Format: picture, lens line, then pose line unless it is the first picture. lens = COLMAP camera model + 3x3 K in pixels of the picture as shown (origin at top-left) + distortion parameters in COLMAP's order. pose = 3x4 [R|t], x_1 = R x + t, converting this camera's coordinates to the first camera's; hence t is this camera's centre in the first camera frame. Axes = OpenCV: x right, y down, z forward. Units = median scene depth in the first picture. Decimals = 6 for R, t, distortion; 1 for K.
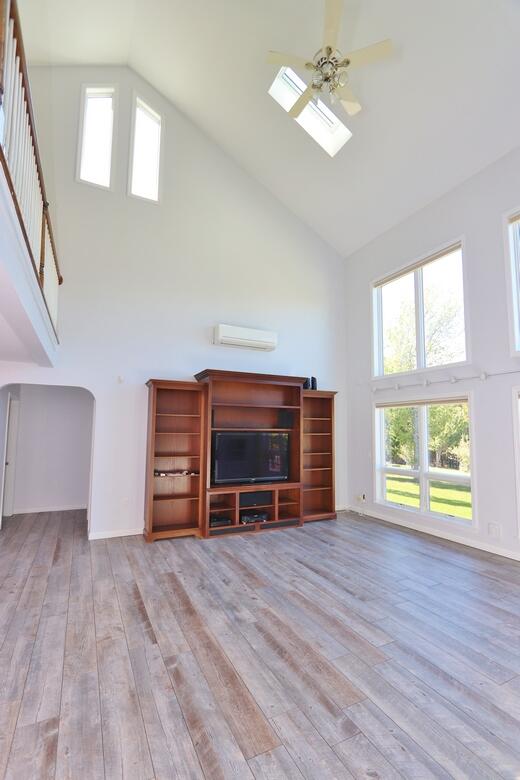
lens RADIAL K [[357.4, 0, 266.7], [0, 357.4, 399.1], [0, 0, 1]] dist [-0.012287, 0.001240]
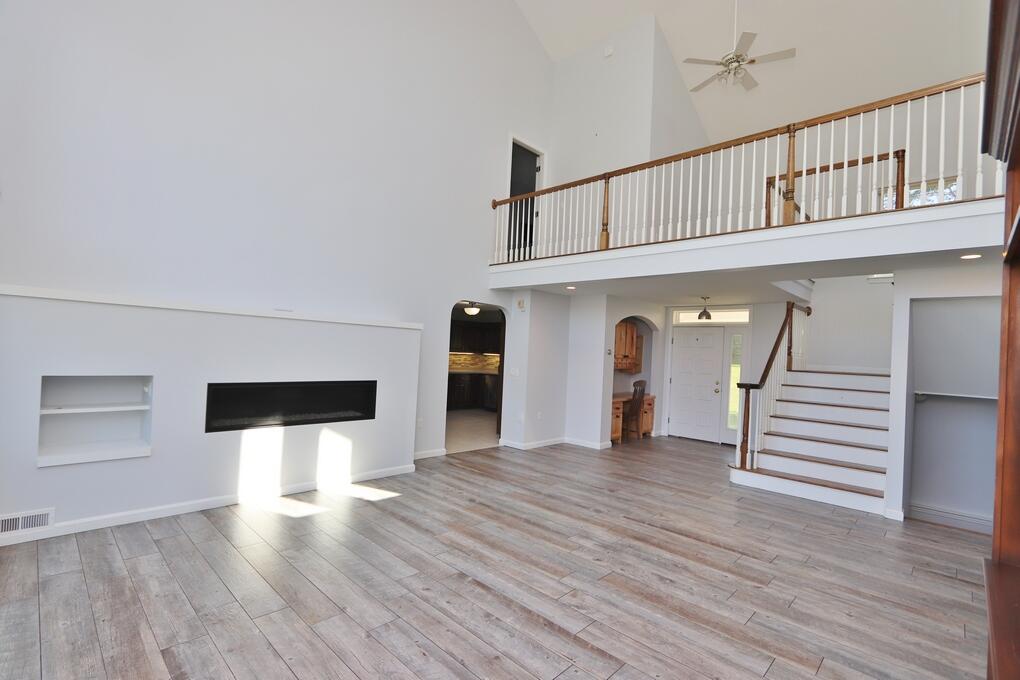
lens RADIAL K [[467.4, 0, 499.4], [0, 467.4, 346.7], [0, 0, 1]] dist [-0.012287, 0.001240]
pose [[-0.948167, -0.052476, -0.313410, 0.375502], [-0.024441, 0.995392, -0.092723, 0.143955], [0.316831, -0.080257, -0.945080, 1.415309]]
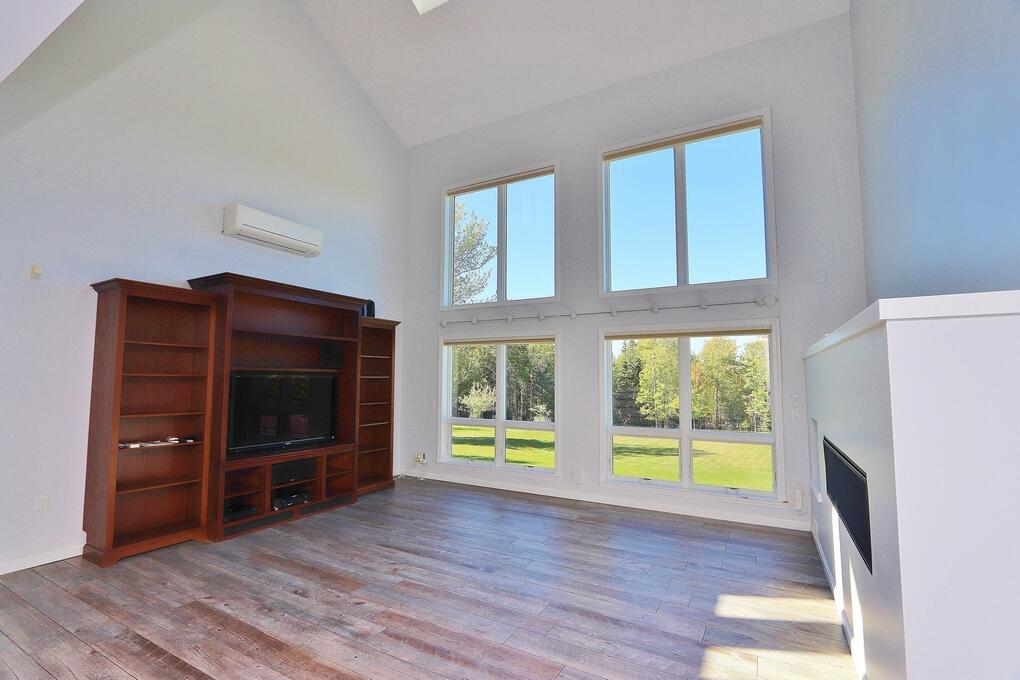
lens RADIAL K [[467.4, 0, 499.4], [0, 467.4, 346.7], [0, 0, 1]] dist [-0.012287, 0.001240]
pose [[0.840377, 0.035354, 0.540848, -0.234916], [-0.047486, 0.998836, 0.008493, 0.019868], [-0.539918, -0.032820, 0.841078, 0.061779]]
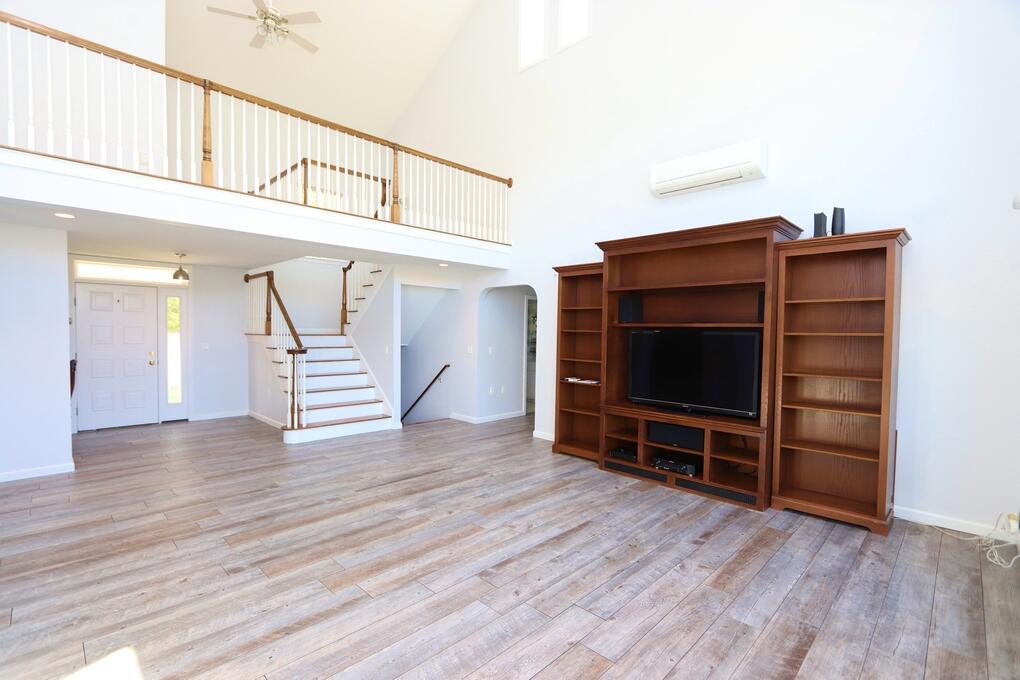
lens RADIAL K [[467.4, 0, 499.4], [0, 467.4, 346.7], [0, 0, 1]] dist [-0.012287, 0.001240]
pose [[0.302097, 0.029362, -0.952825, 0.797514], [0.071355, 0.996025, 0.053317, 0.072939], [0.950603, -0.084095, 0.298801, 0.590550]]
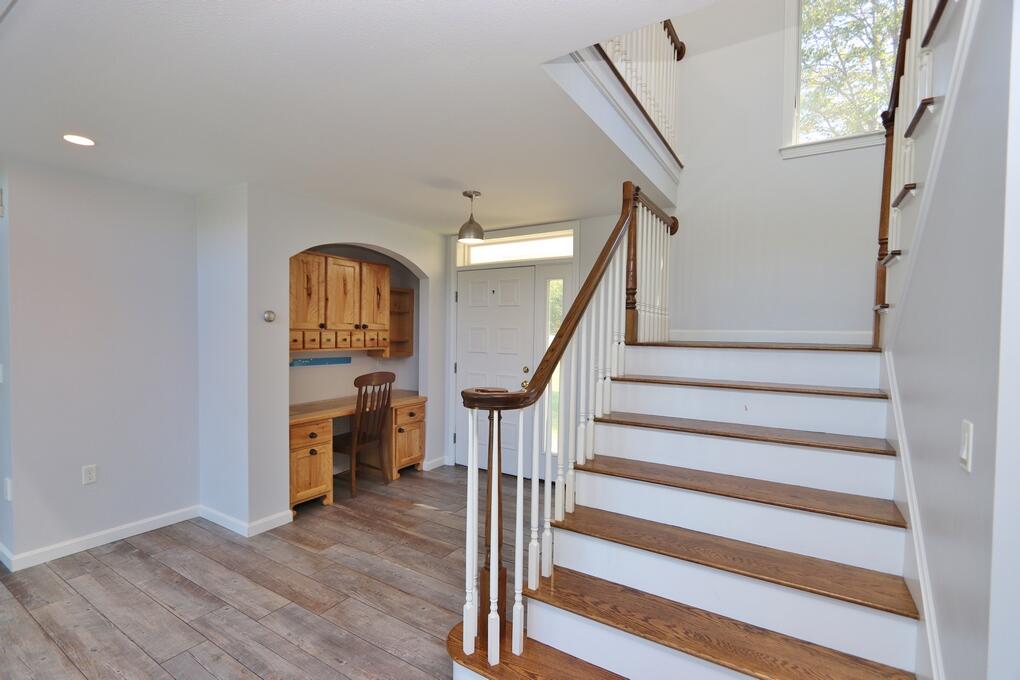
lens RADIAL K [[467.4, 0, 499.4], [0, 467.4, 346.7], [0, 0, 1]] dist [-0.012287, 0.001240]
pose [[-0.863789, -0.004372, -0.503834, -0.458317], [0.022925, 0.998586, -0.047970, 0.091506], [0.503331, -0.052986, -0.862467, 0.786640]]
